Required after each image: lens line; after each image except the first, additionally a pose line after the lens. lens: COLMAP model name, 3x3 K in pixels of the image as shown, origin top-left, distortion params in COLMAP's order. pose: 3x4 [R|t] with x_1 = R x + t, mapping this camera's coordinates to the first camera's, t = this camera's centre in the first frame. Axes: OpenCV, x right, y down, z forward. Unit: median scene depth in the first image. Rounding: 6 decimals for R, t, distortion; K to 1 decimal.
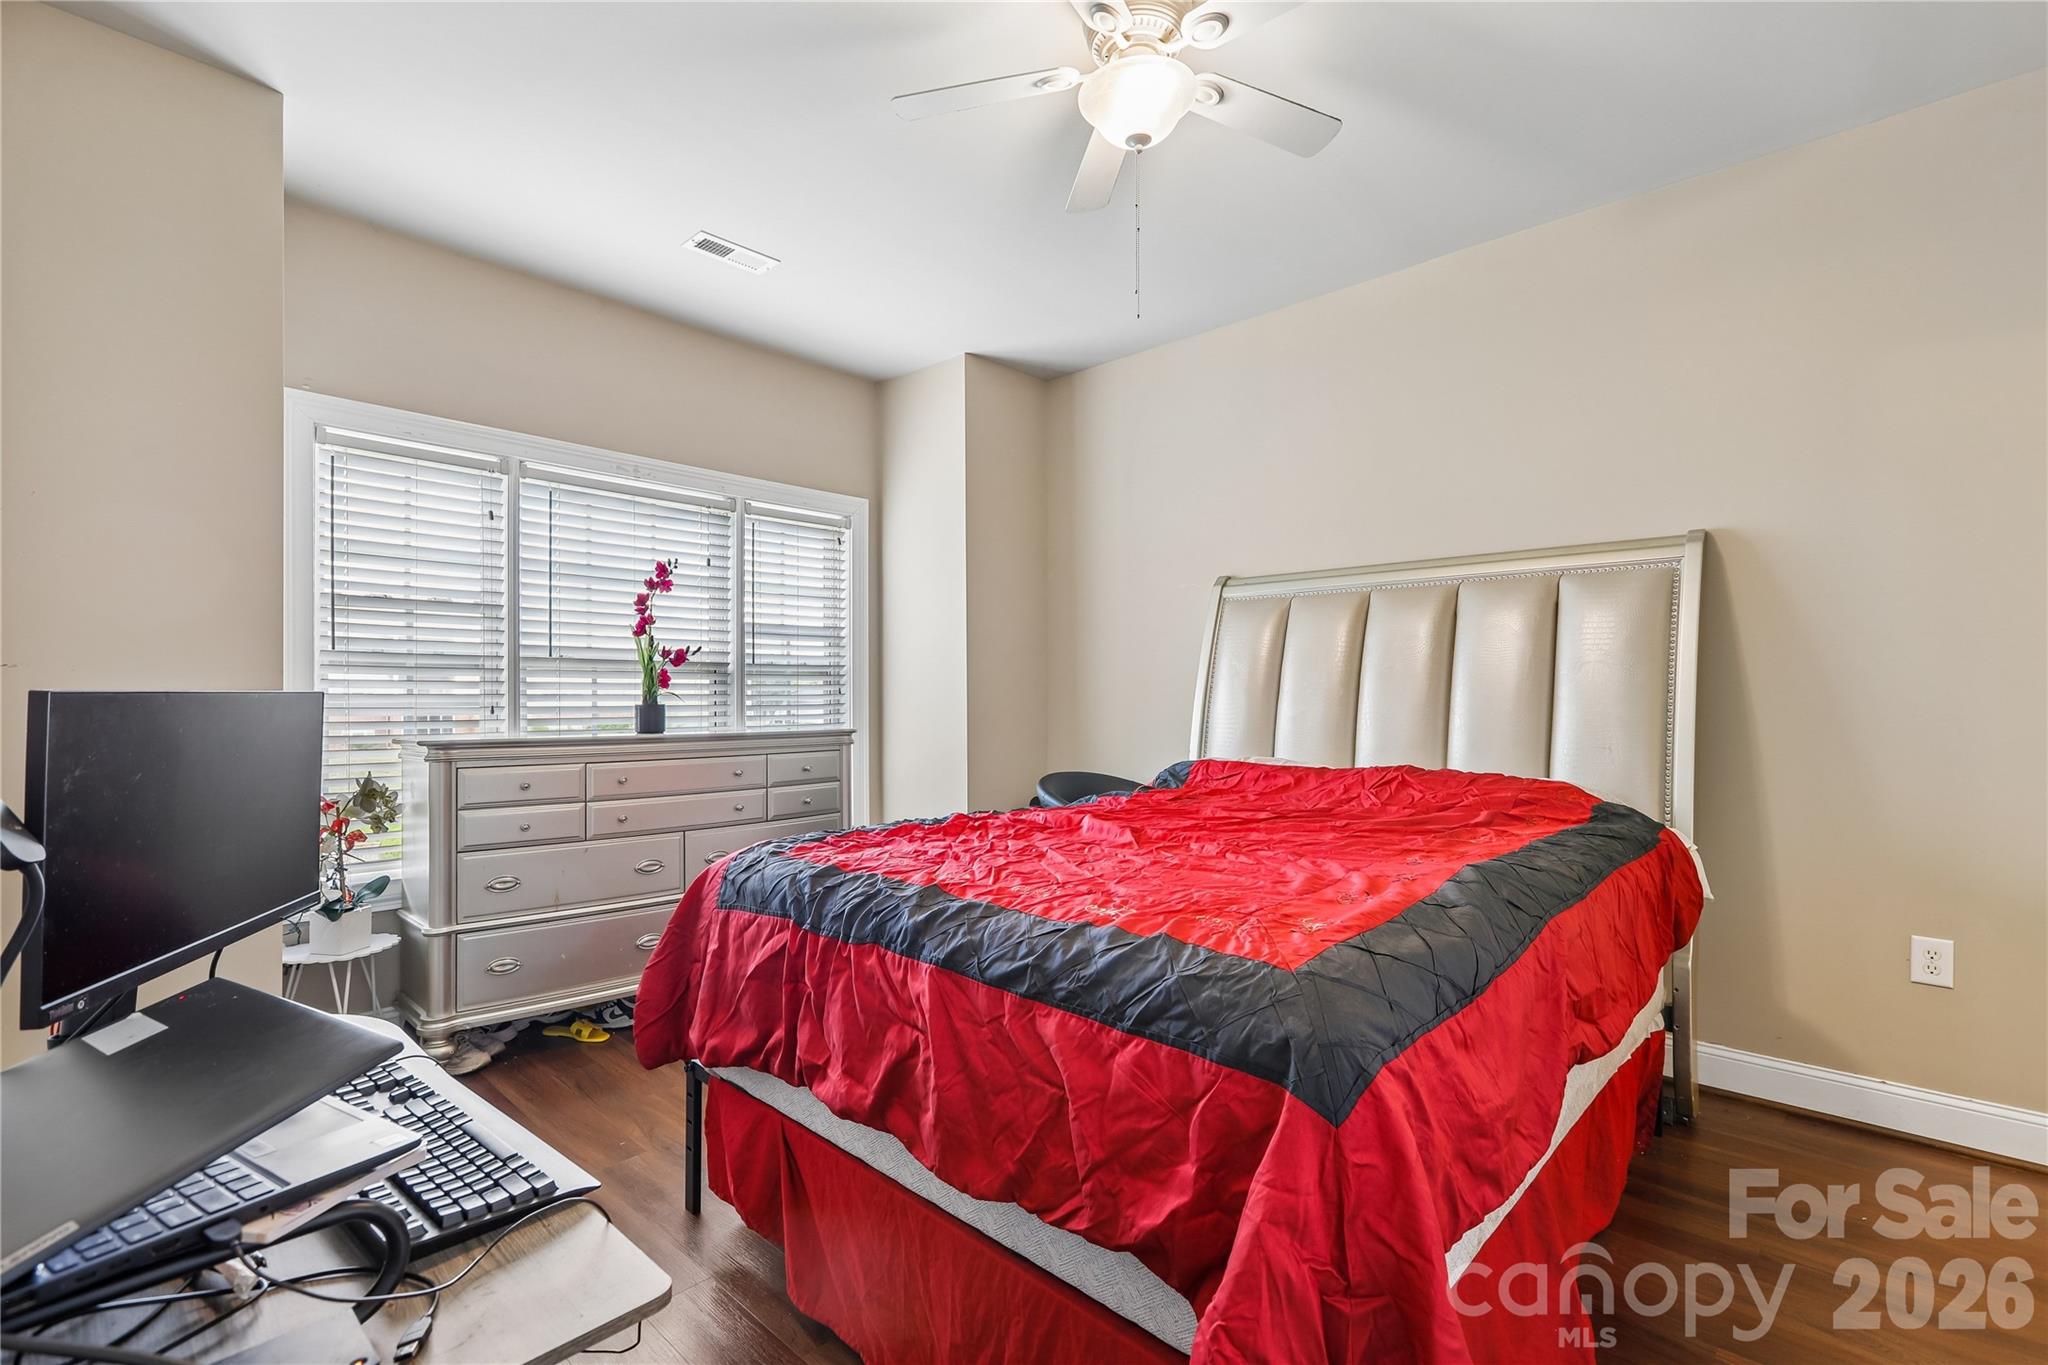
lens RADIAL K [[928.4, 0, 1025.2], [0, 928.4, 697.2], [0, 0, 1]] dist [-0.003220, 0.003659]
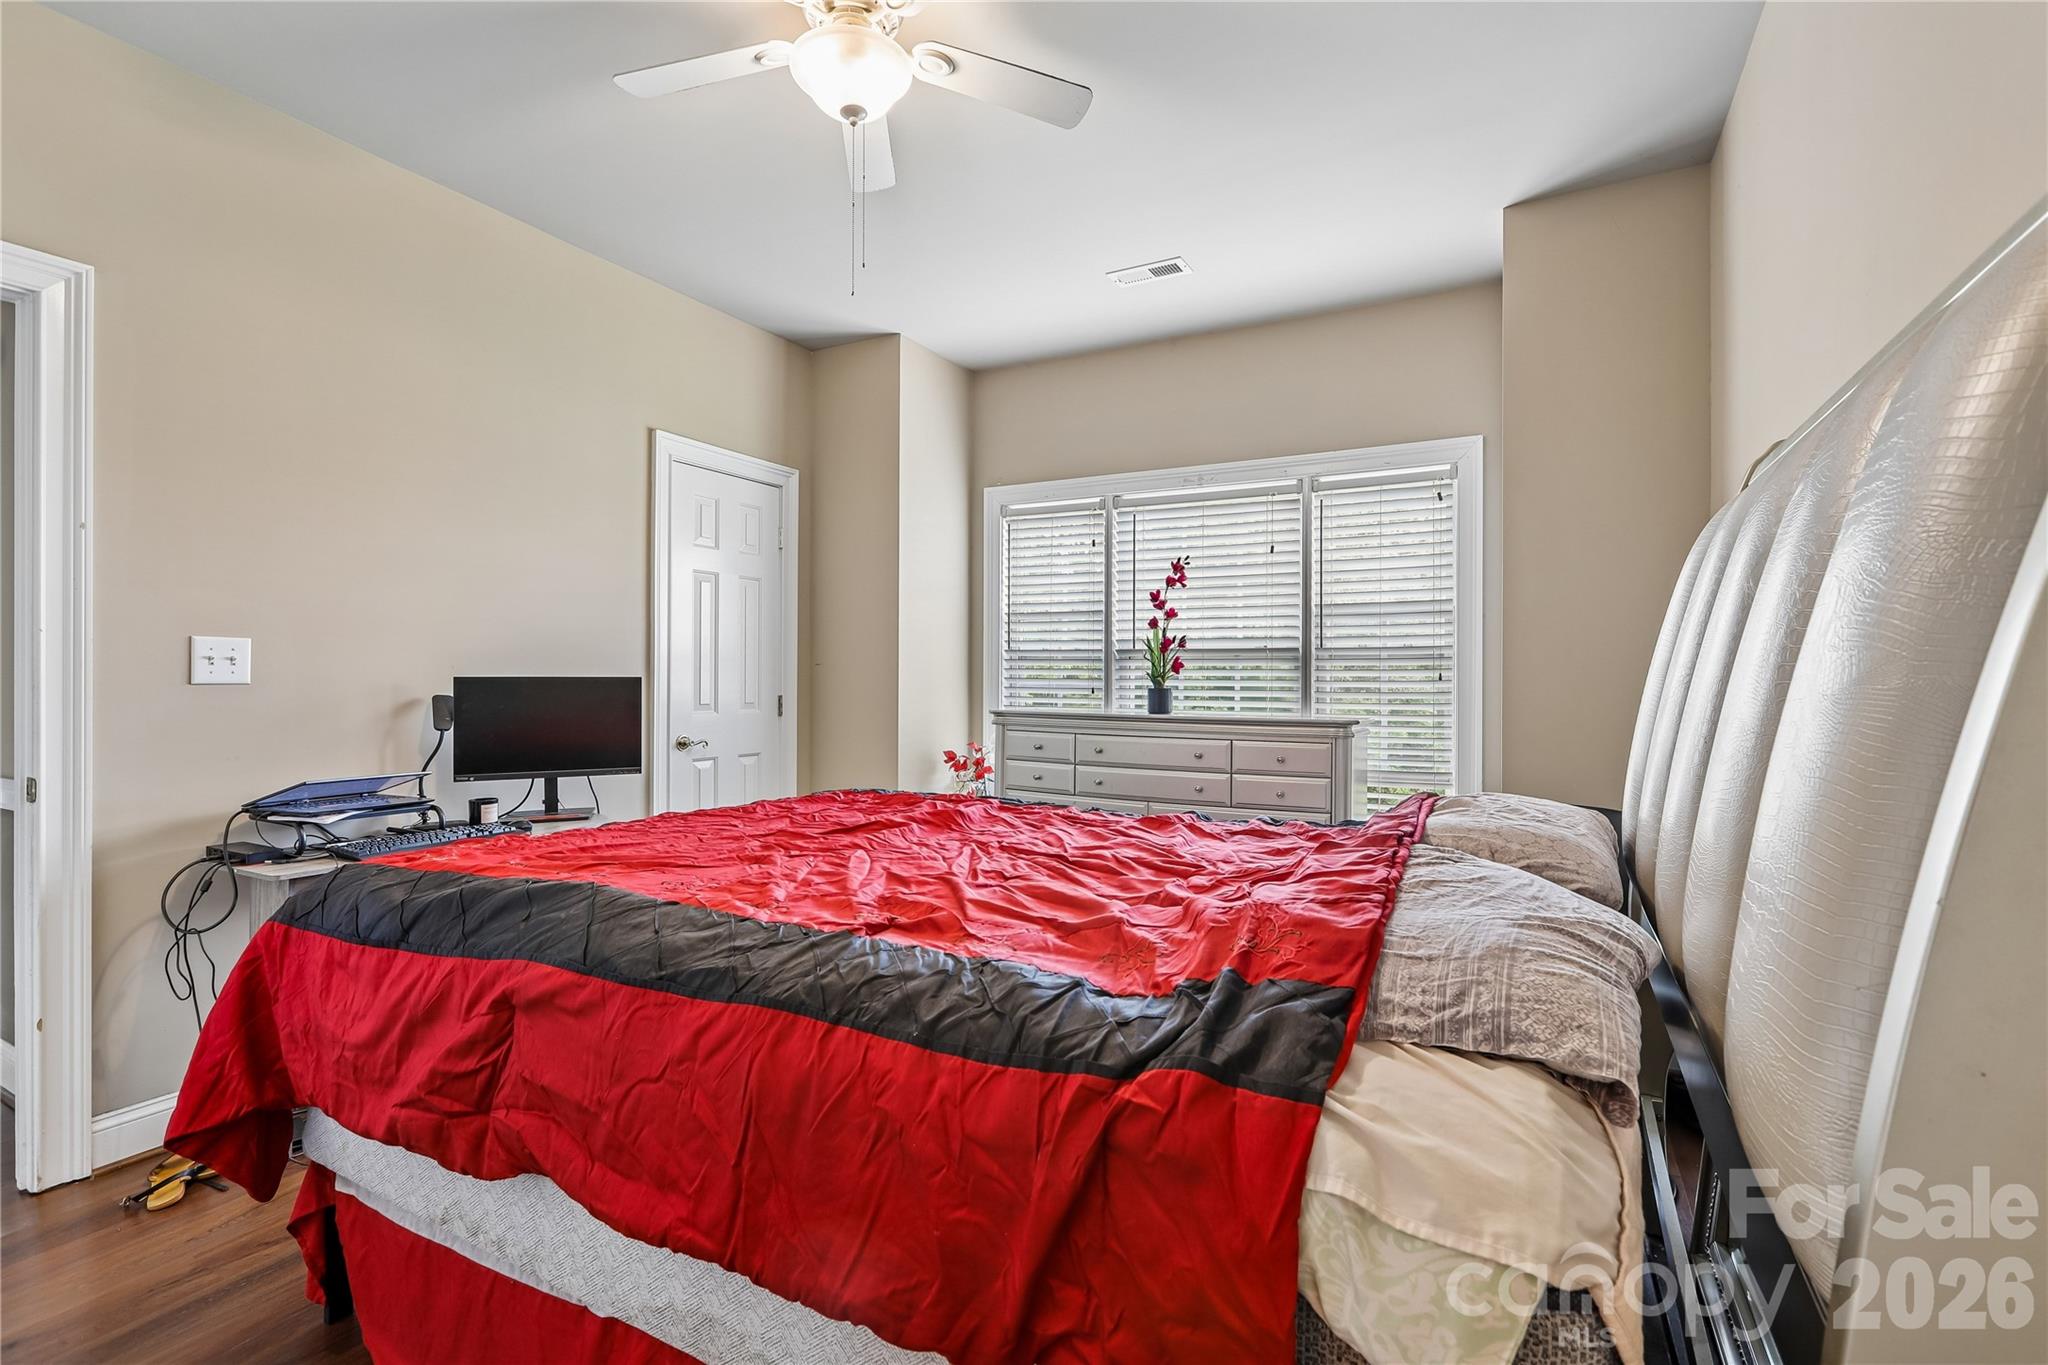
lens RADIAL K [[928.4, 0, 1025.5], [0, 928.4, 672.6], [0, 0, 1]] dist [-0.003220, 0.003659]
pose [[0.247485, -0.009103, -0.968849, 0.644245], [-0.008346, 0.999899, -0.011526, 0.003884], [0.968856, 0.010939, 0.247384, 0.553474]]
